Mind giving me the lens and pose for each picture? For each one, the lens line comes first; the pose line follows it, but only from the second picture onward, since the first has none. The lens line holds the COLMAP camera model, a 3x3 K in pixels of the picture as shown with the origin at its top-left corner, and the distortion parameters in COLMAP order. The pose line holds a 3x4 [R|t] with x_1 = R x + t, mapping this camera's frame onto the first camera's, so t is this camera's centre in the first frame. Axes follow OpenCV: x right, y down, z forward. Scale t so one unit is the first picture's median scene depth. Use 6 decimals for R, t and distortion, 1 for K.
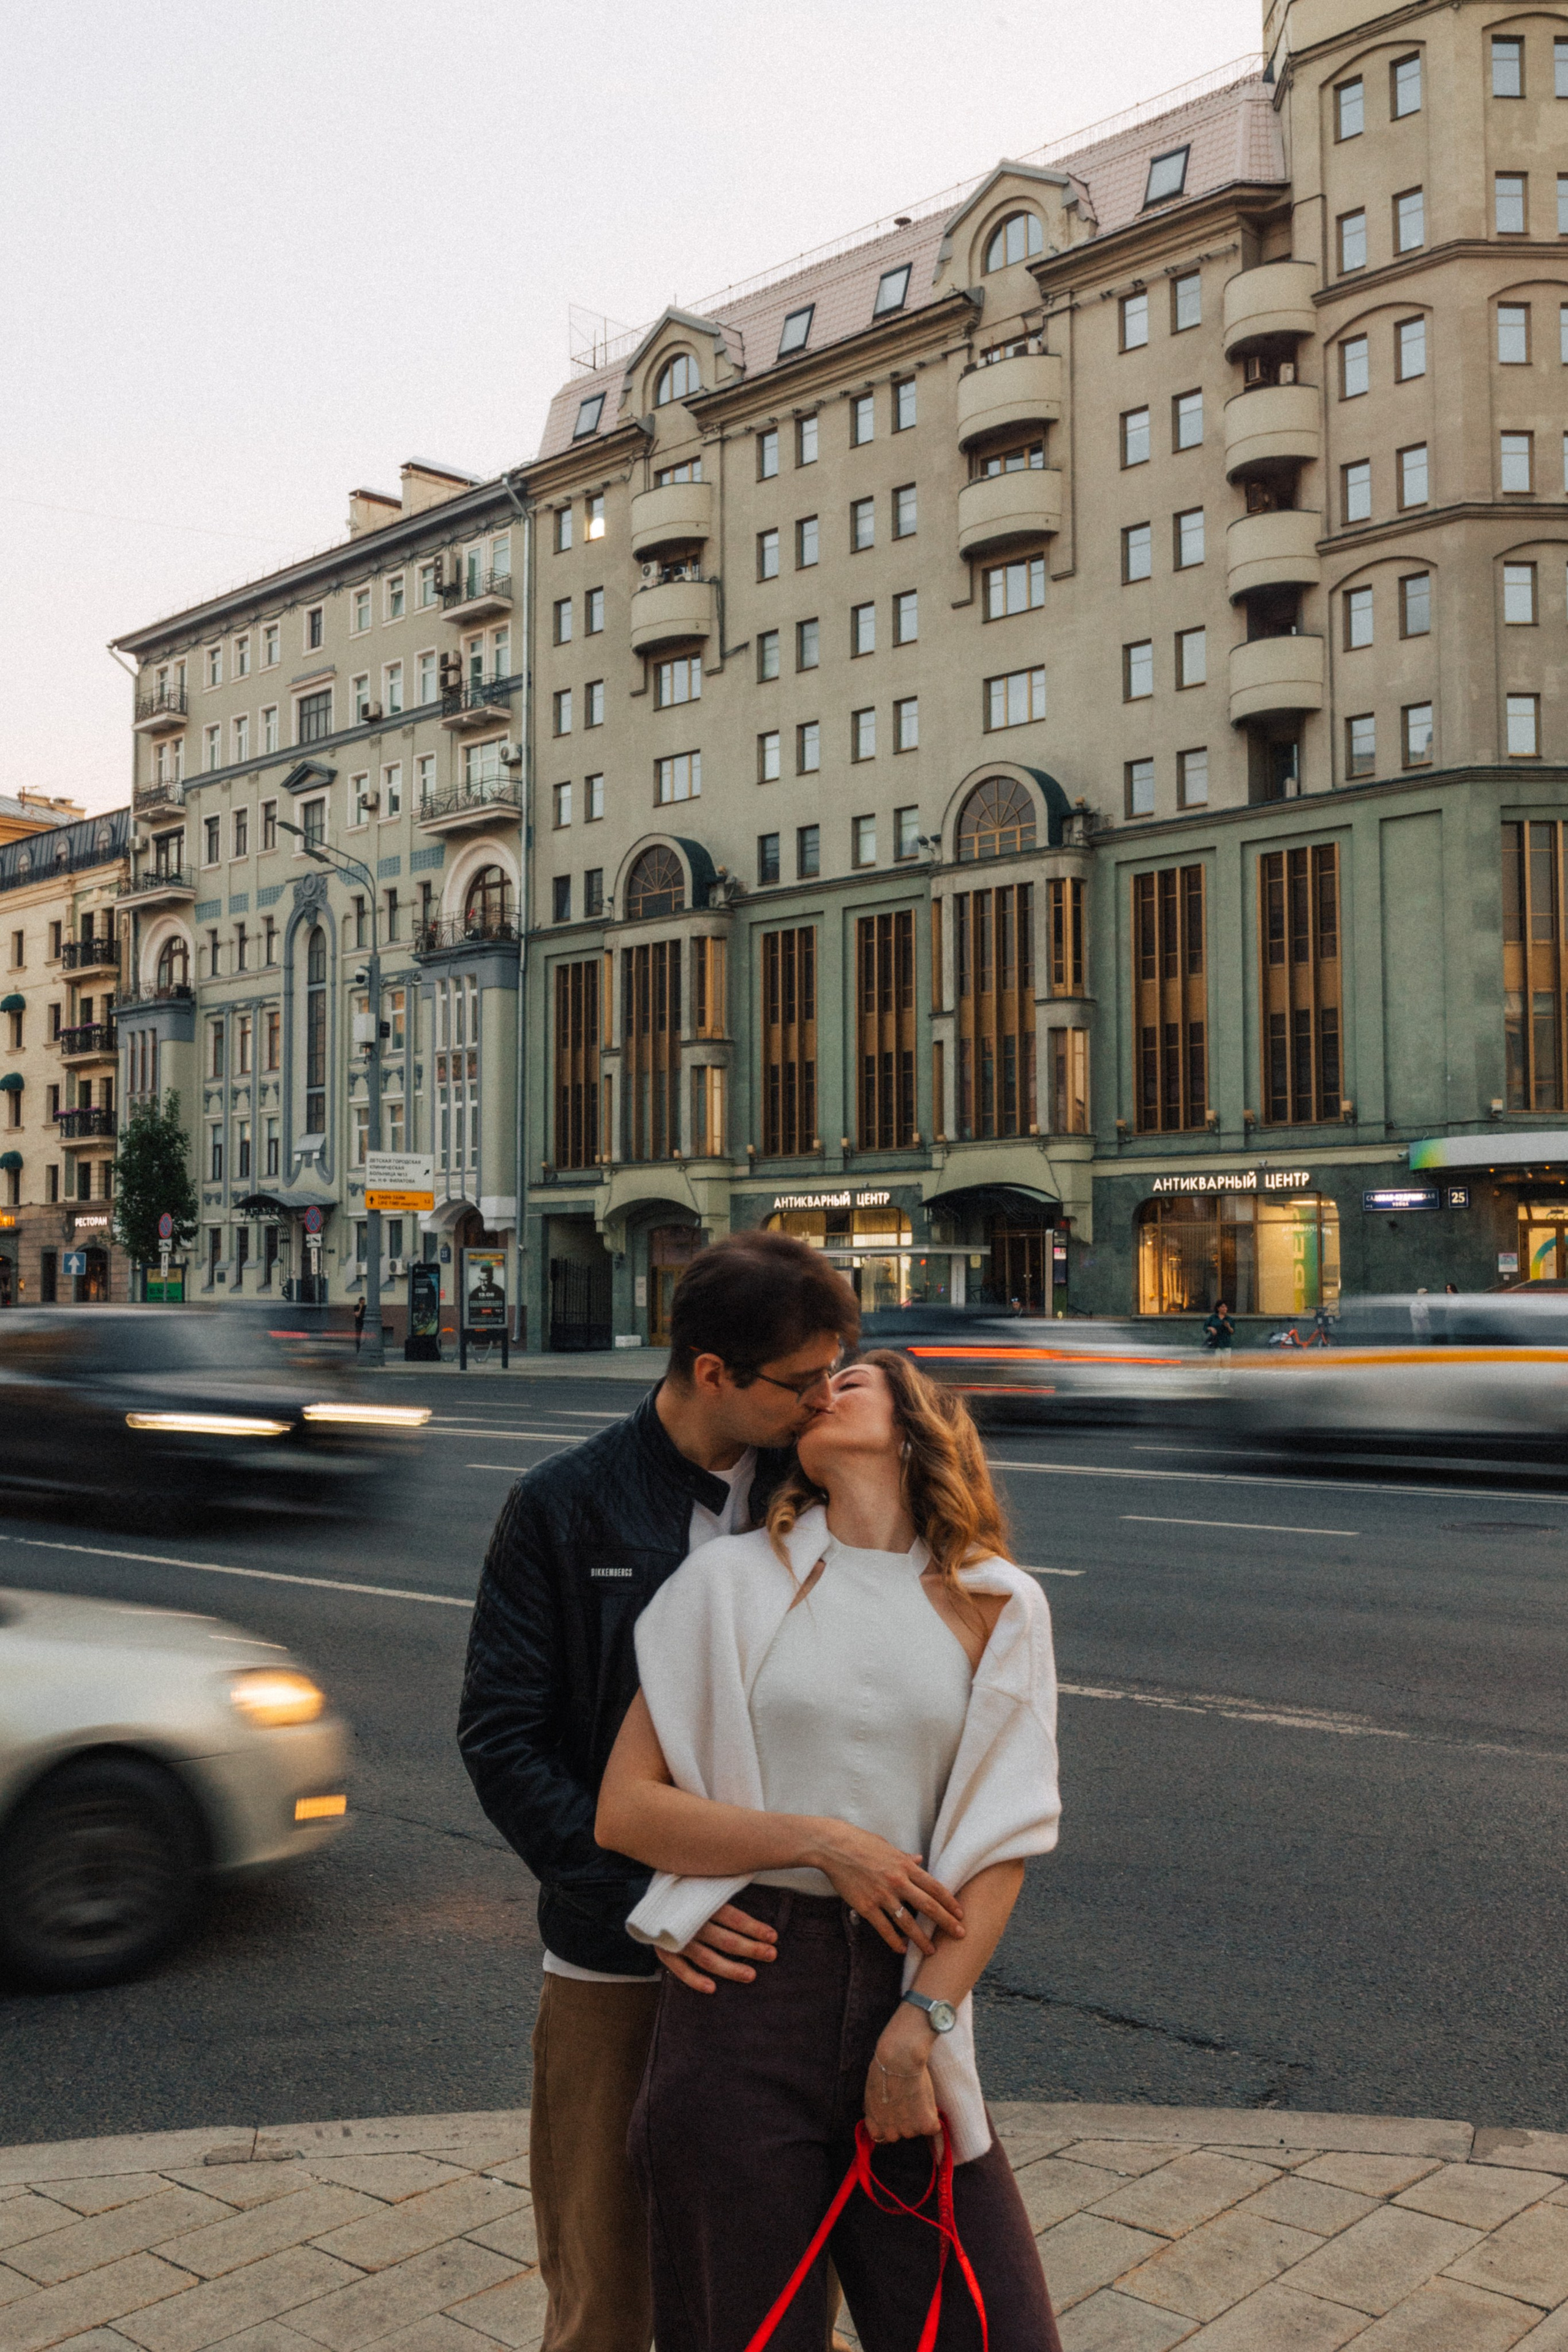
lens RADIAL K [[2304.3, 0, 769.3], [0, 2304.3, 1159.9], [0, 0, 1]] dist [0.009019, -0.011444]
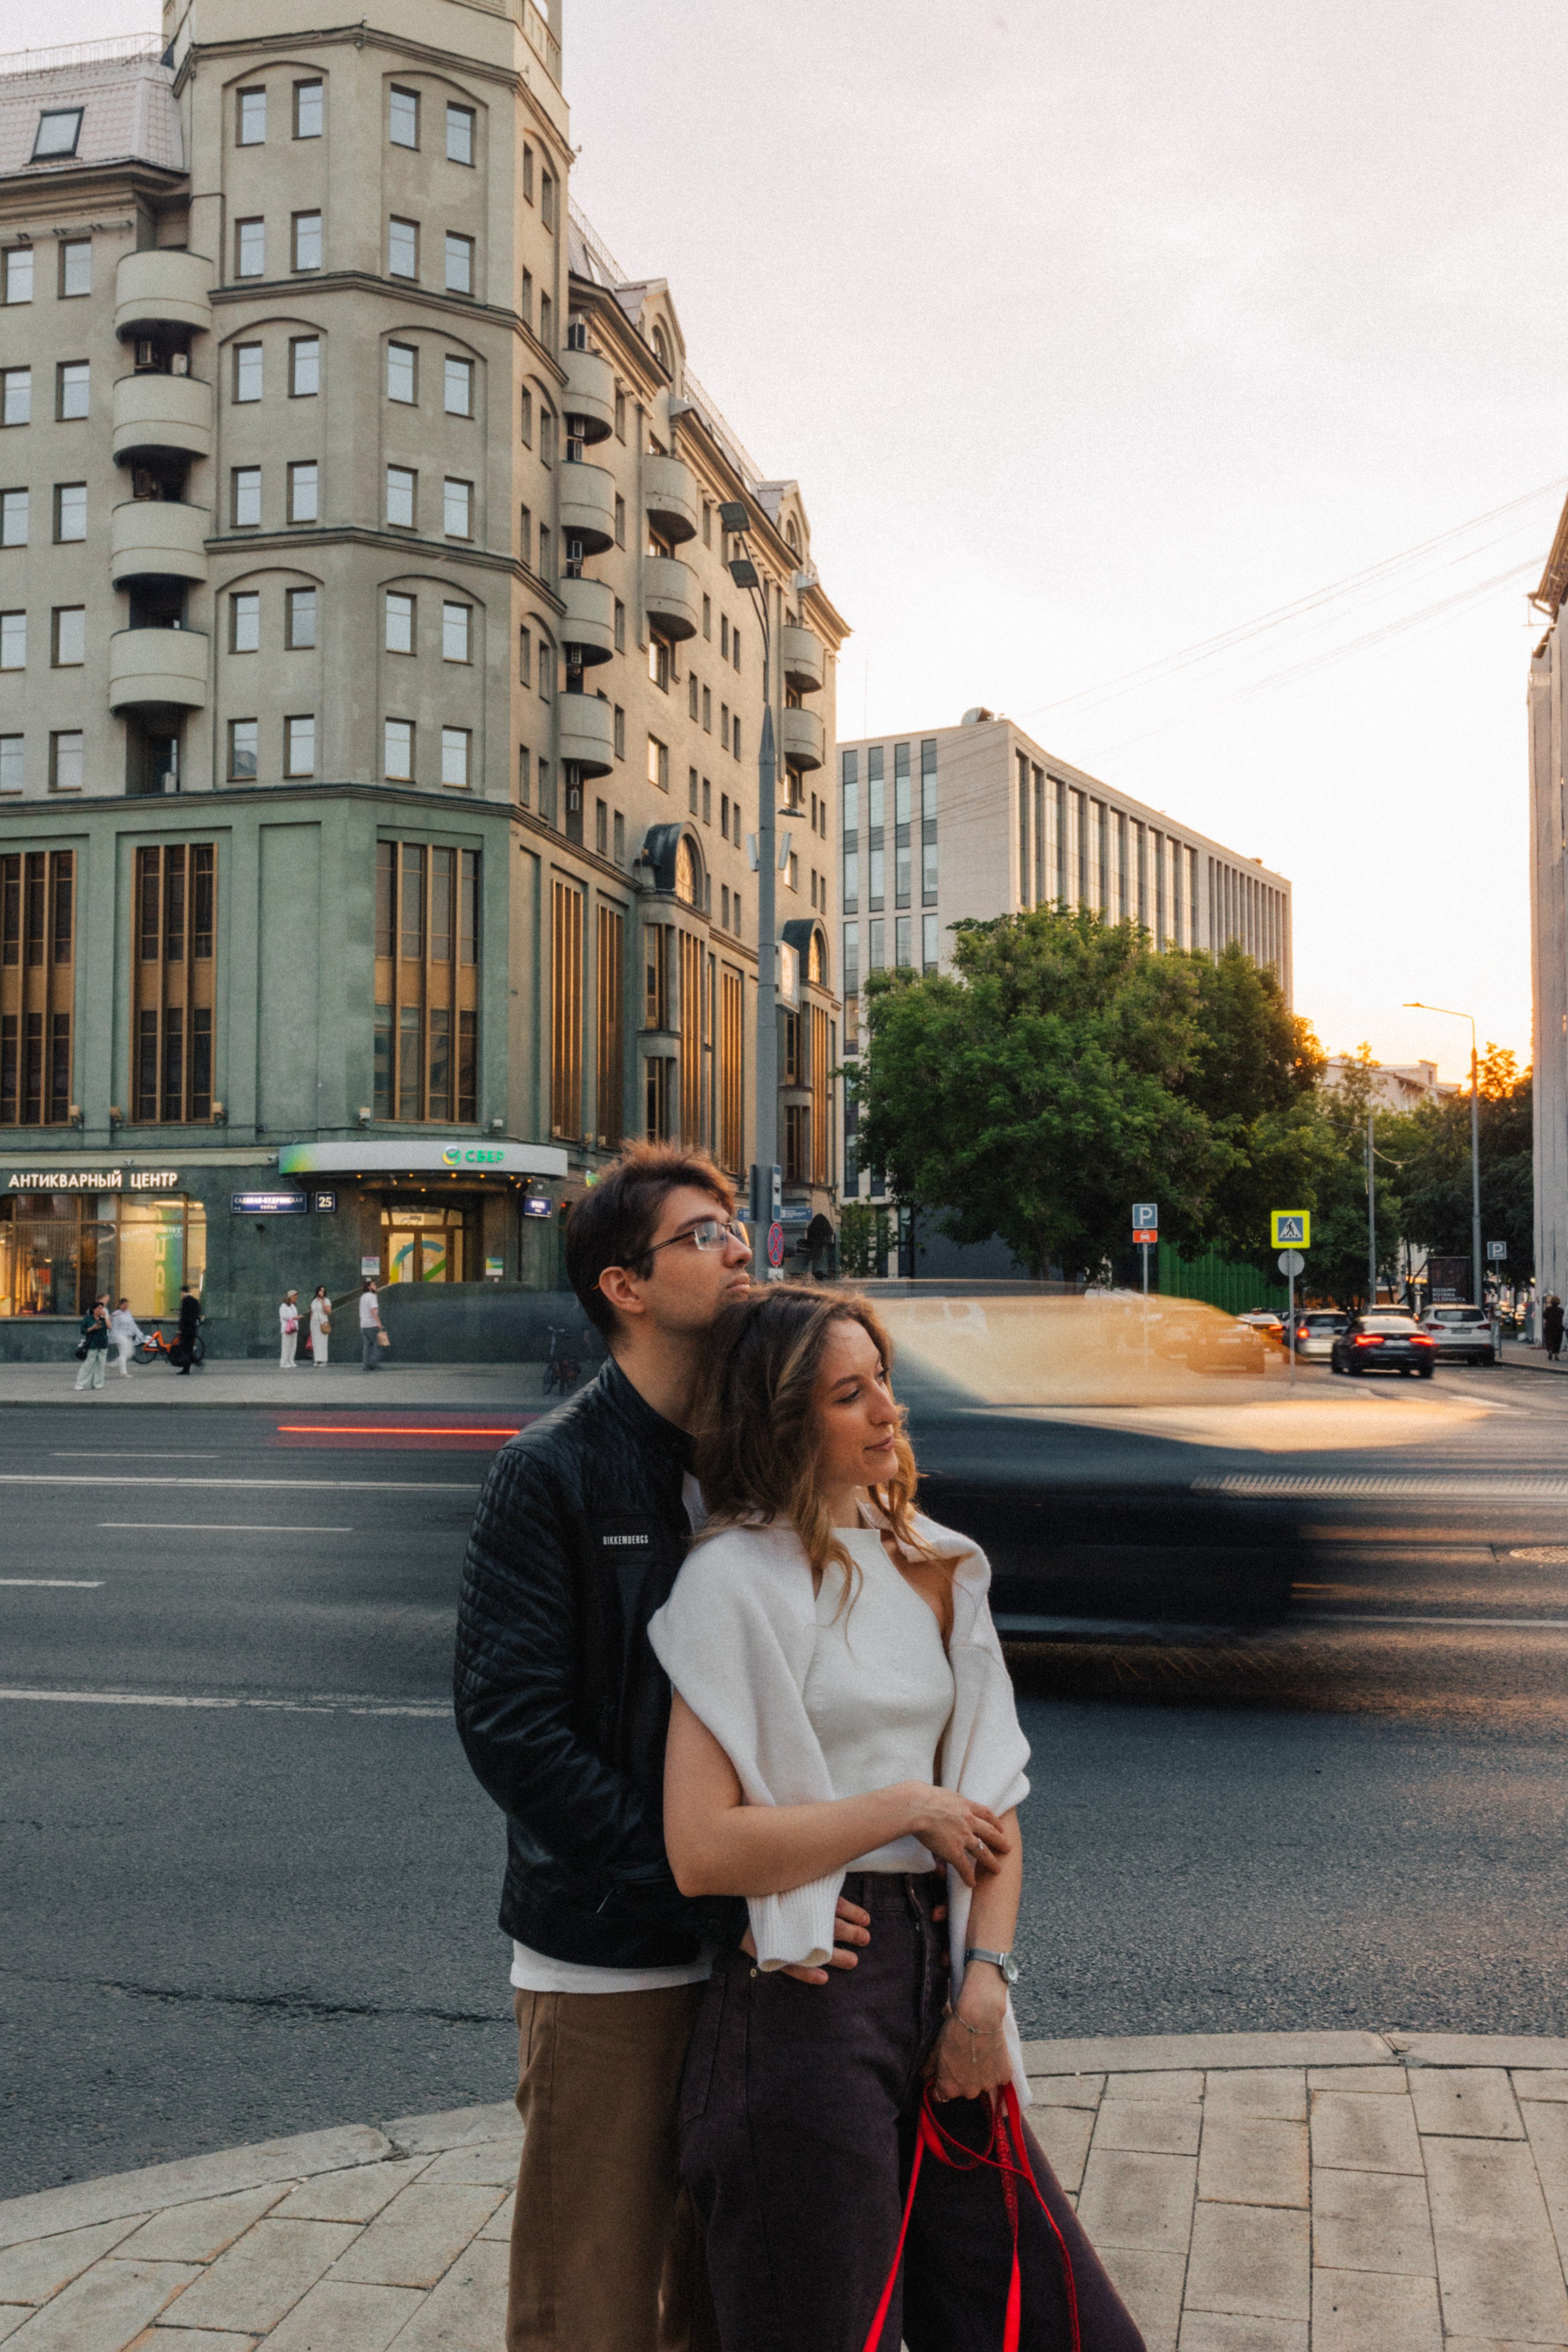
lens RADIAL K [[2309.3, 0, 767.5], [0, 2309.3, 1155.9], [0, 0, 1]] dist [-0.000466, 0.008275]
pose [[0.856368, 0.035960, 0.515112, -0.056186], [-0.033614, 0.999338, -0.013881, 0.003234], [-0.515271, -0.005428, 0.857010, 0.019774]]
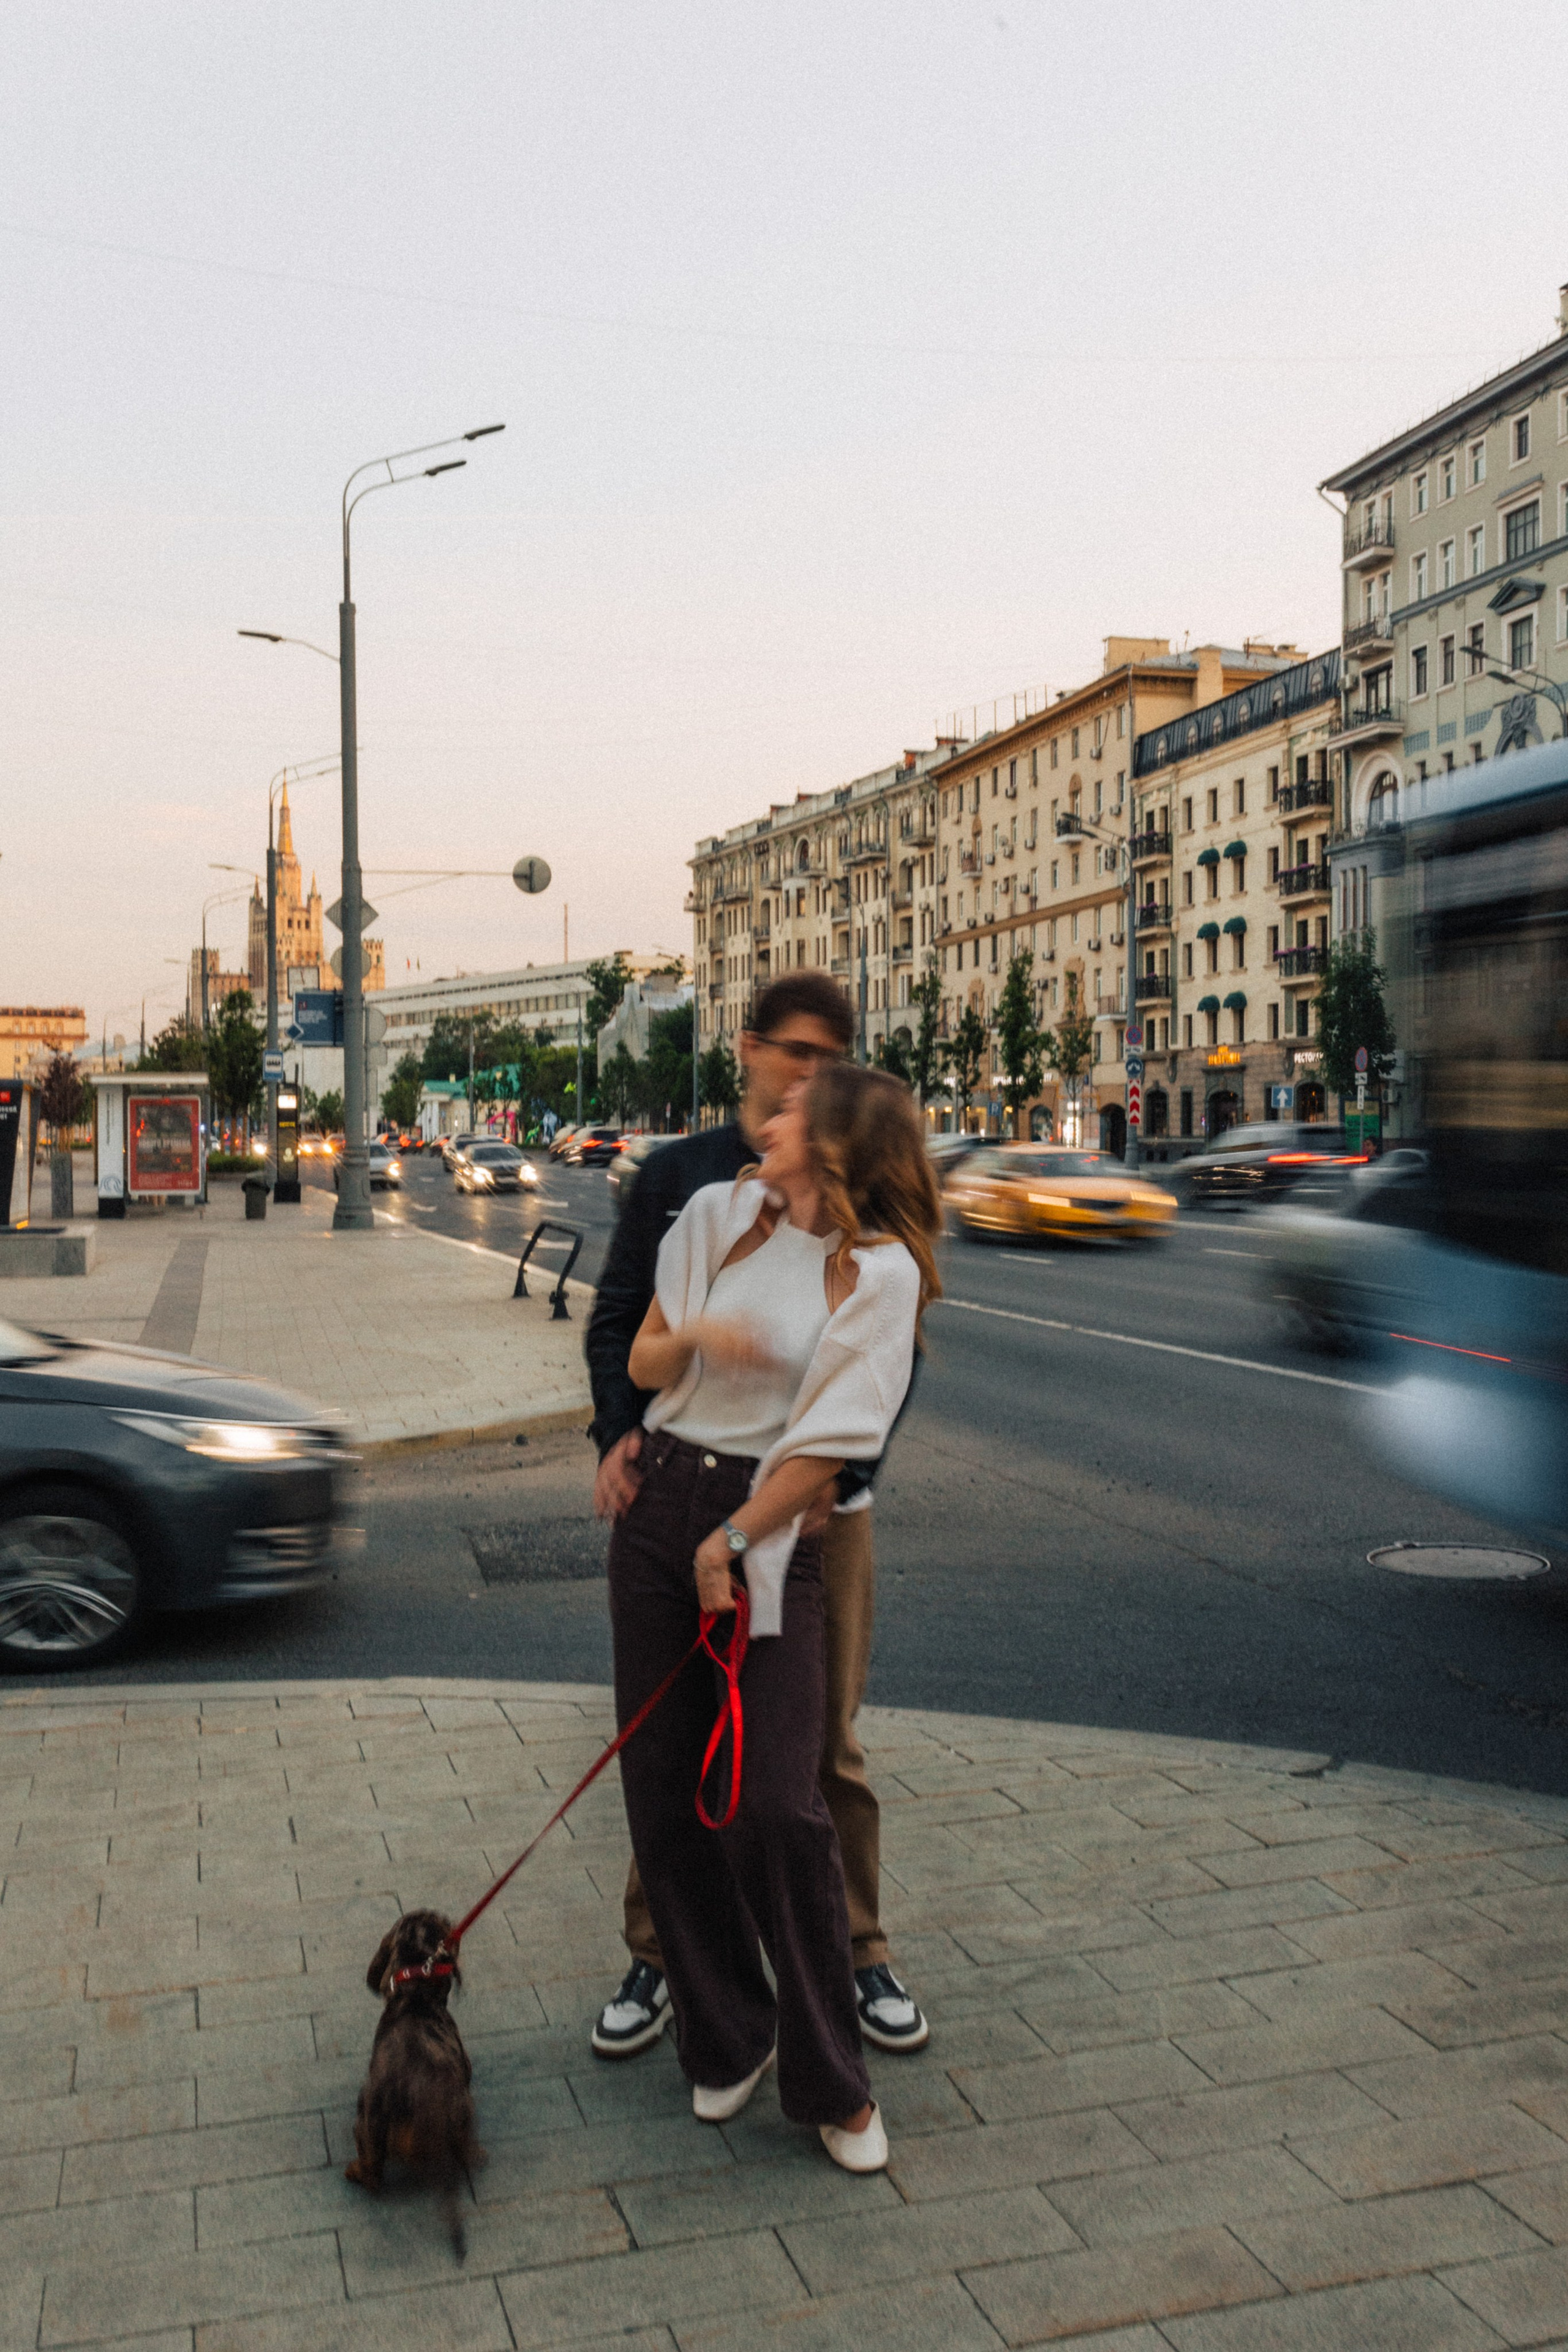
lens RADIAL K [[2366.0, 0, 761.3], [0, 2366.0, 1173.4], [0, 0, 1]] dist [0.006059, -0.010145]
pose [[0.837756, 0.009516, -0.545962, 0.088850], [0.029541, 0.997594, 0.062718, 0.005576], [0.545245, -0.068671, 0.835459, -0.025309]]
